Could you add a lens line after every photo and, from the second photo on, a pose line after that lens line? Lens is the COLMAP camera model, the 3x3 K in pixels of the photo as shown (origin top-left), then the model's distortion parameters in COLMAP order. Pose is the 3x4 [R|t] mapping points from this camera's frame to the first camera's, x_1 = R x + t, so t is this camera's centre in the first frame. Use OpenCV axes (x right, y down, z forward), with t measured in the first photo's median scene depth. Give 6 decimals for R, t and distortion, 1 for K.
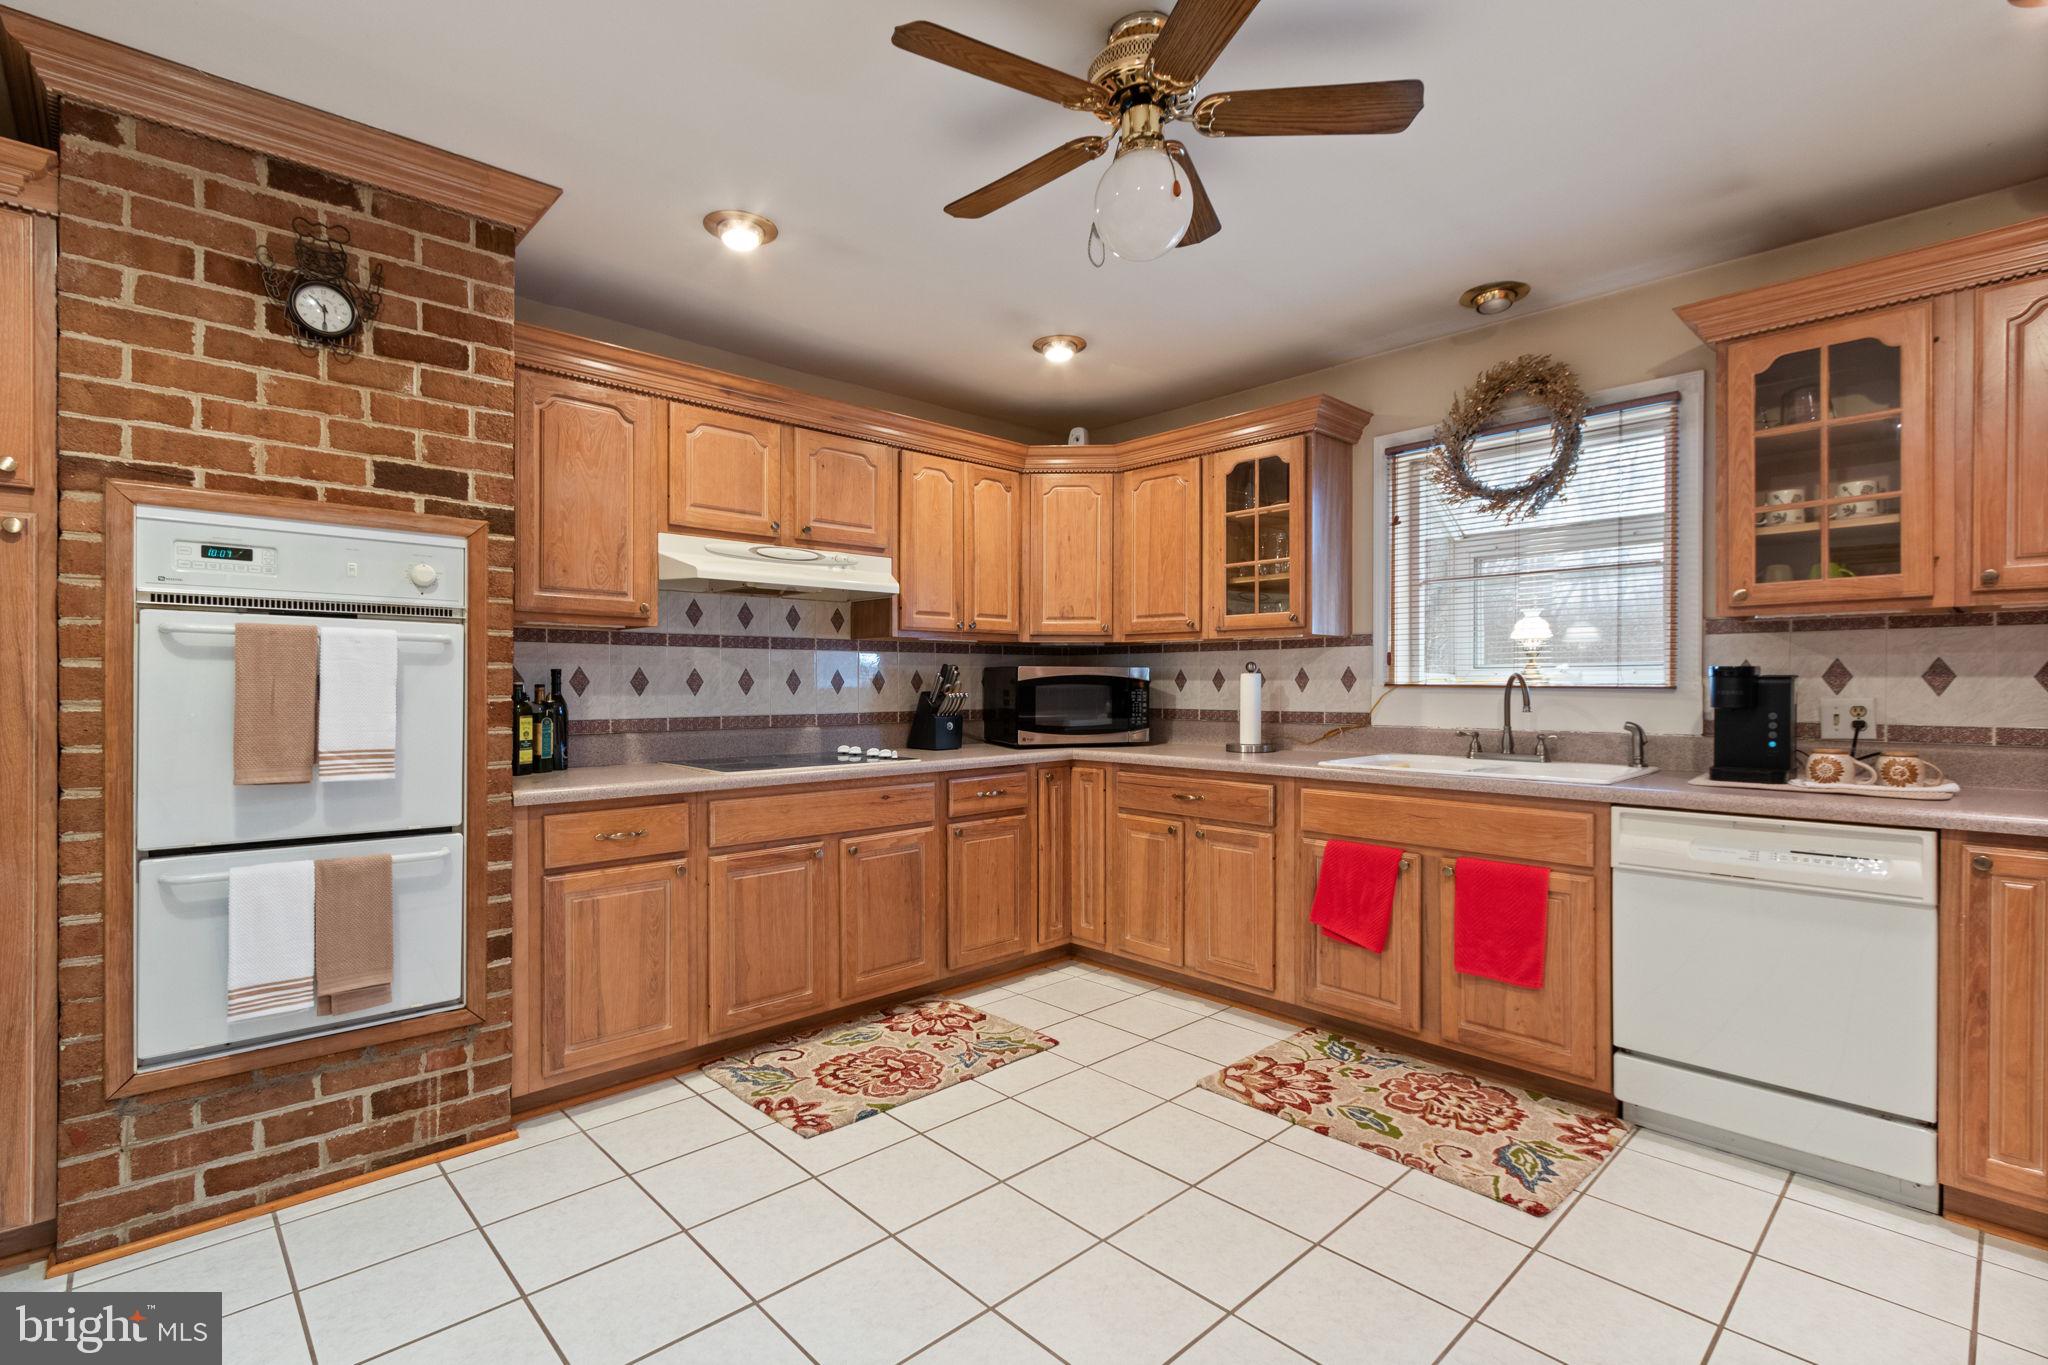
lens RADIAL K [[958.6, 0, 1013.4], [0, 958.6, 698.0], [0, 0, 1]] dist [0.001740, -0.000524]
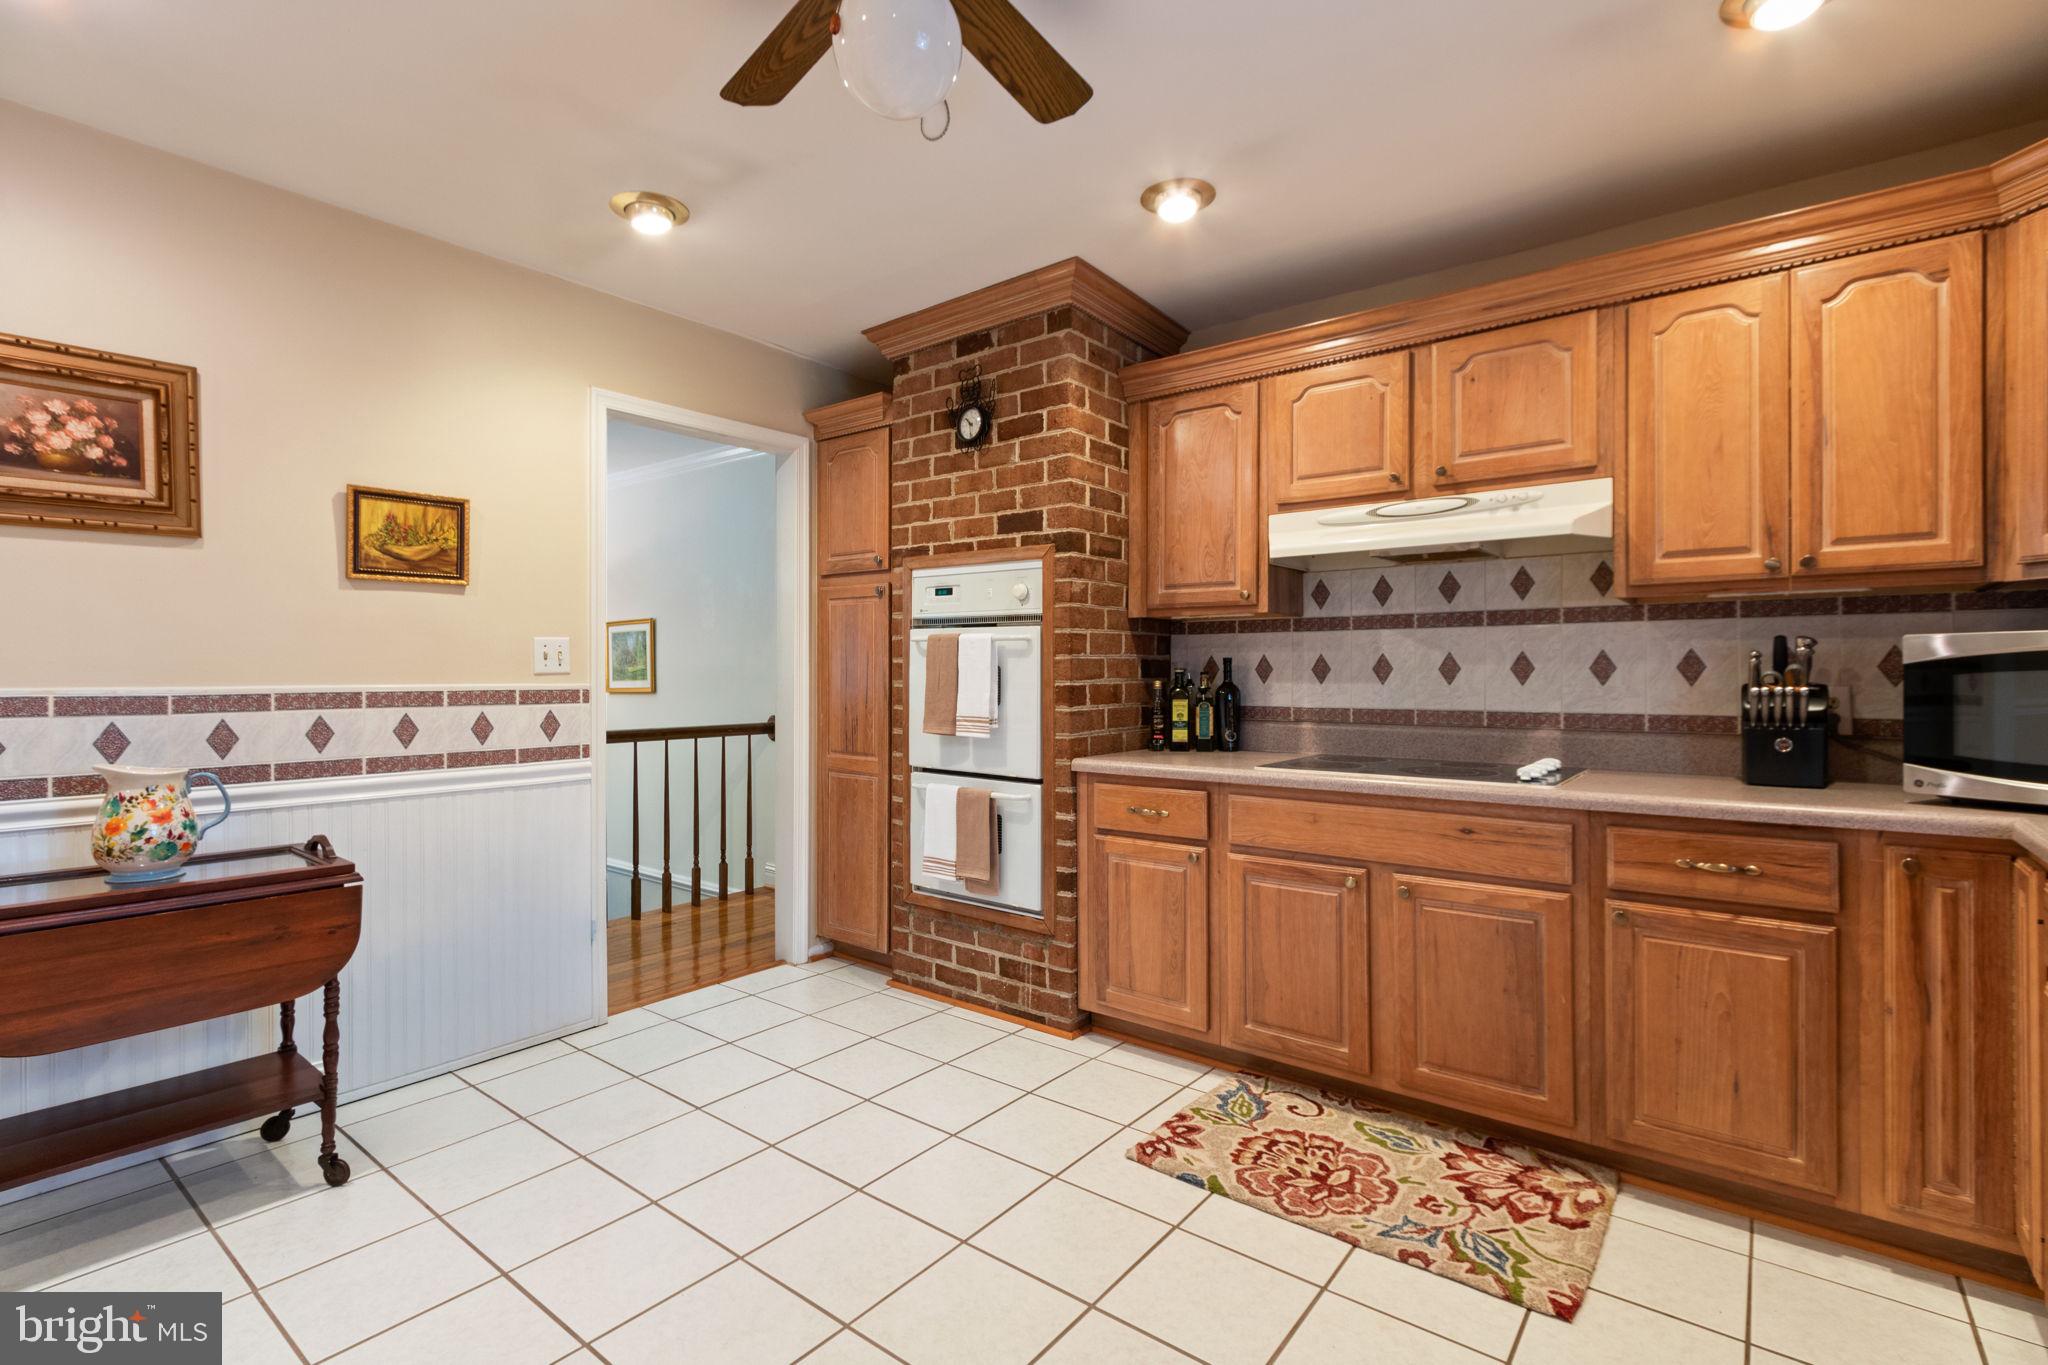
lens RADIAL K [[938.3, 0, 981.3], [0, 938.3, 680.1], [0, 0, 1]] dist [-0.000644, -0.000299]
pose [[0.128382, 0.007199, -0.991699, 0.538971], [-0.014253, 0.999884, 0.005413, -0.006797], [0.991622, 0.013440, 0.128470, 0.593614]]
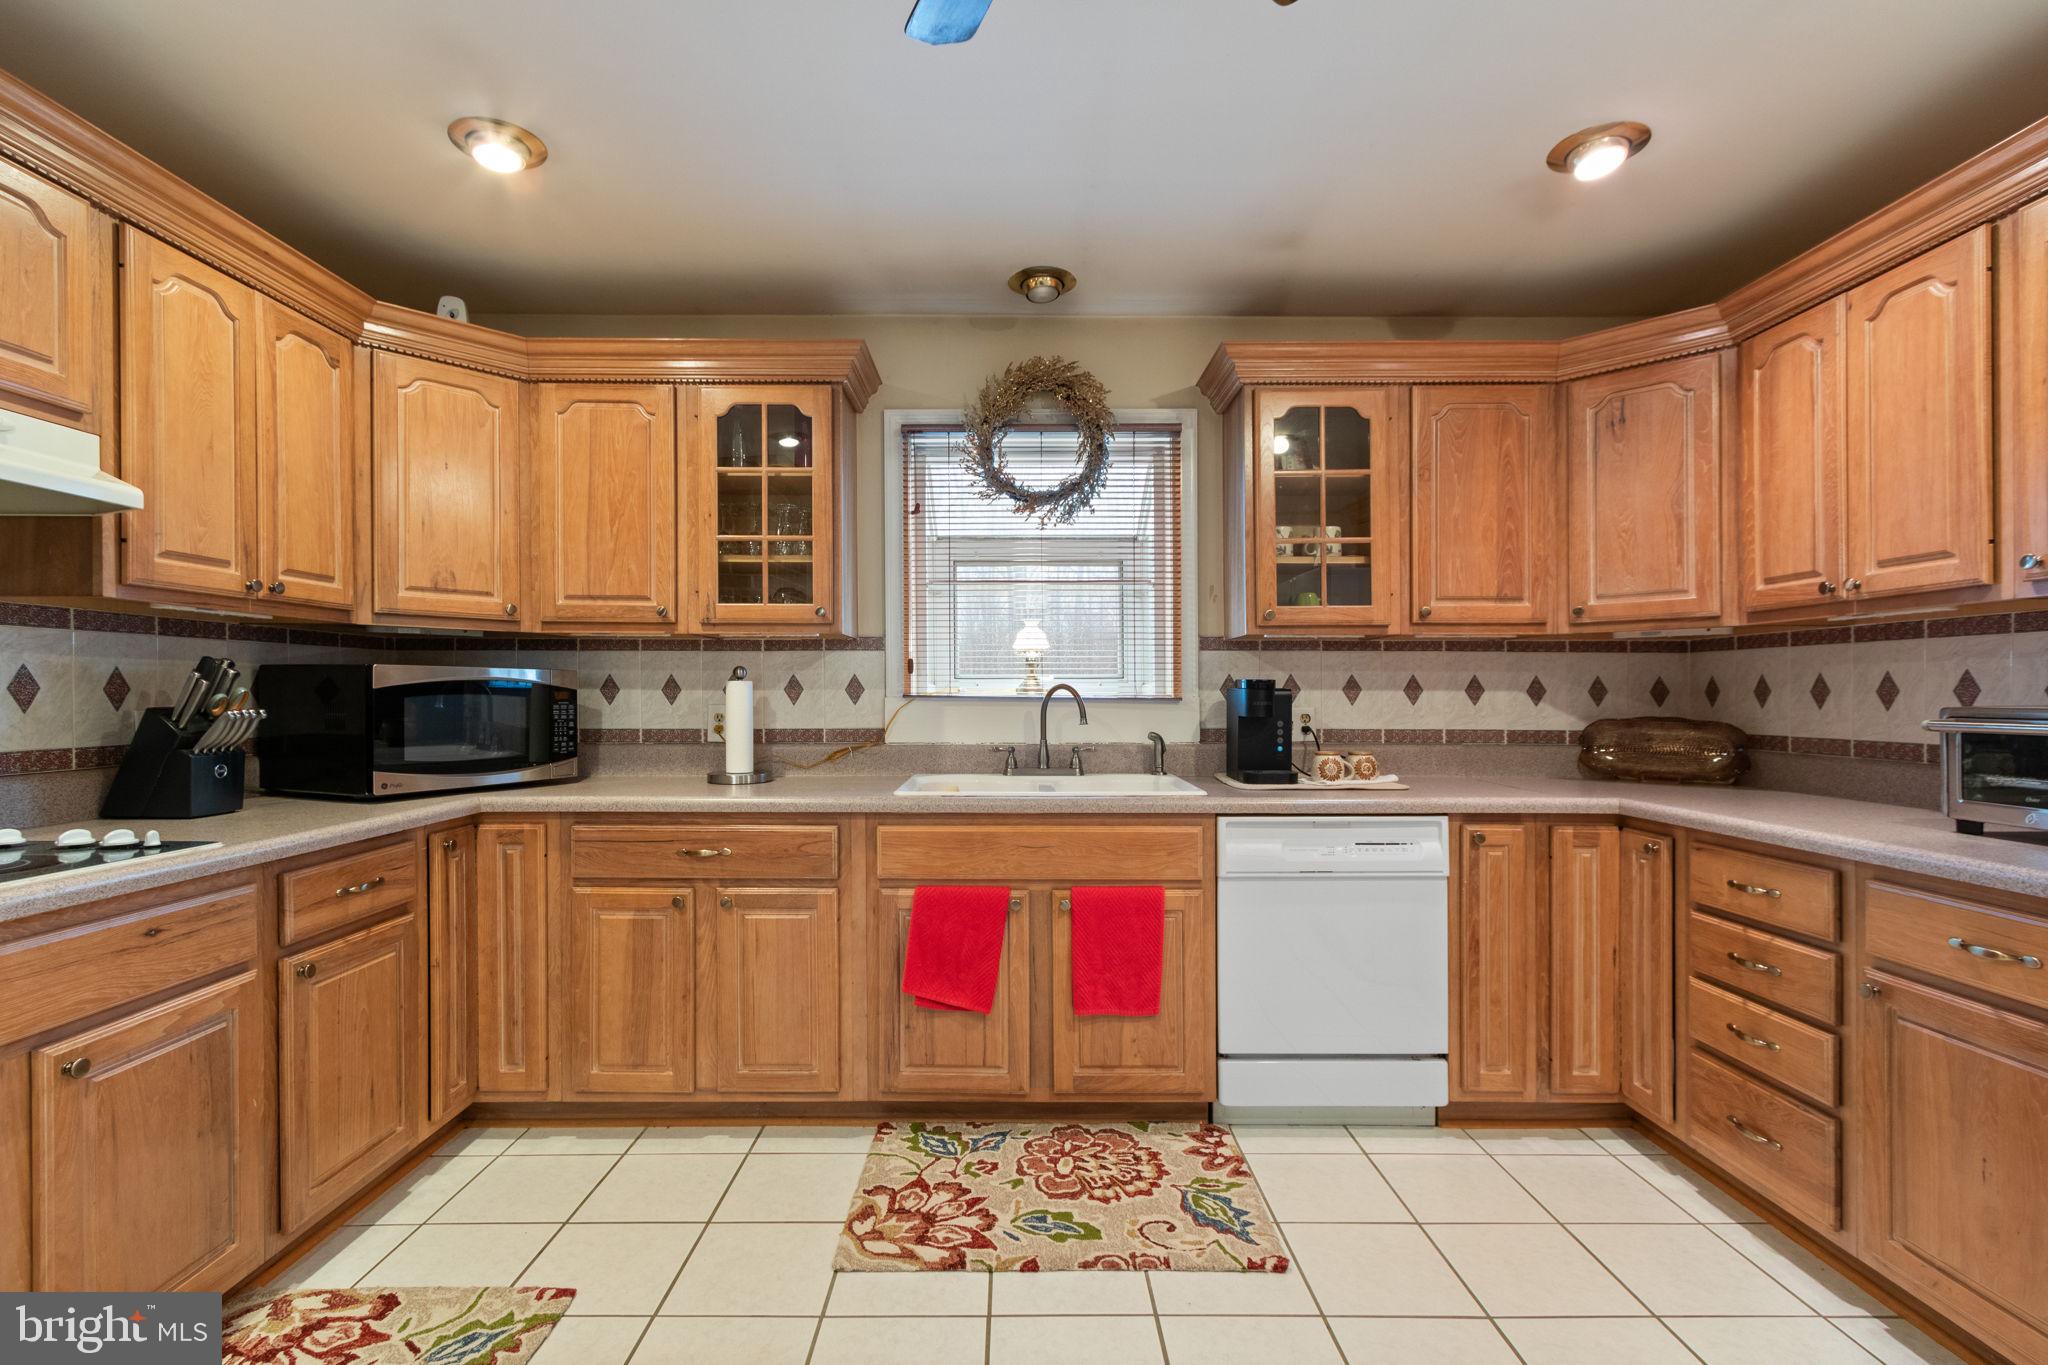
lens RADIAL K [[948.7, 0, 1015.7], [0, 948.7, 703.1], [0, 0, 1]] dist [0.004588, 0.000070]
pose [[0.672254, -0.004297, 0.740309, -0.208594], [0.009049, 0.999956, -0.002413, -0.004994], [-0.740266, 0.008322, 0.672263, 0.394696]]
